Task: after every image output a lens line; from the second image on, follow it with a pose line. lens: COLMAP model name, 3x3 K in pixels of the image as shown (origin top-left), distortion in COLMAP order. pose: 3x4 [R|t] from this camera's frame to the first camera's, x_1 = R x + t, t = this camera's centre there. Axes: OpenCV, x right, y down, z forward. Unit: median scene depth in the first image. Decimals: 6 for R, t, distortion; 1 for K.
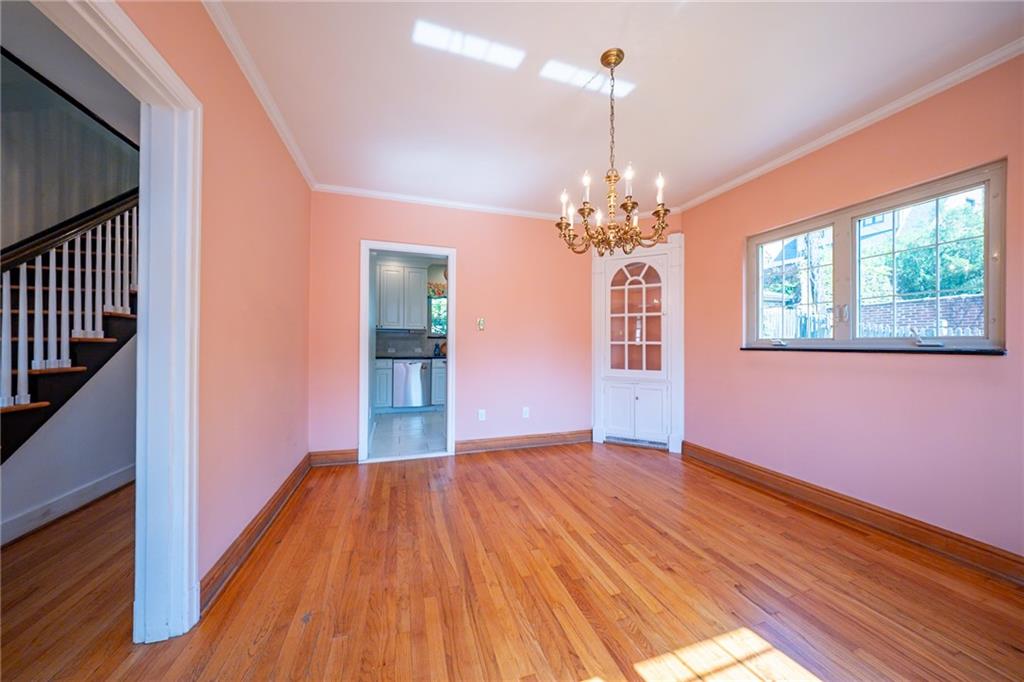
lens RADIAL K [[346.5, 0, 512.0], [0, 346.5, 341.0], [0, 0, 1]] dist [-0.006665, 0.000202]
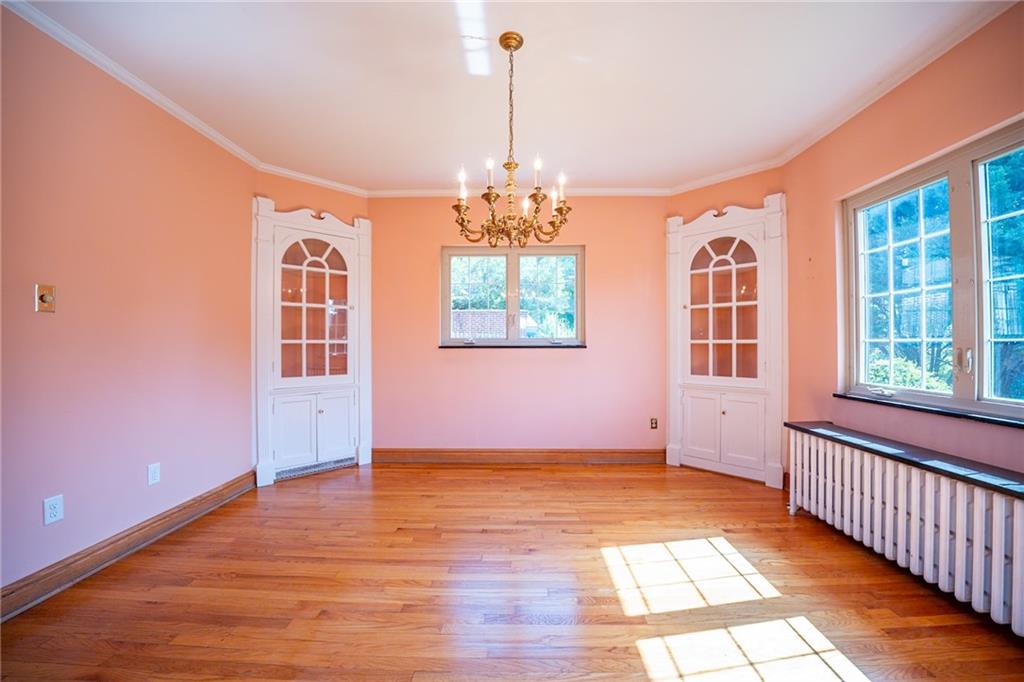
lens RADIAL K [[381.9, 0, 512.0], [0, 381.9, 341.0], [0, 0, 1]] dist [-0.035789, -0.000130]
pose [[0.324025, 0.001818, 0.946047, -0.366325], [-0.005996, 0.999982, 0.000132, 0.001696], [-0.946030, -0.005715, 0.324030, 0.358077]]
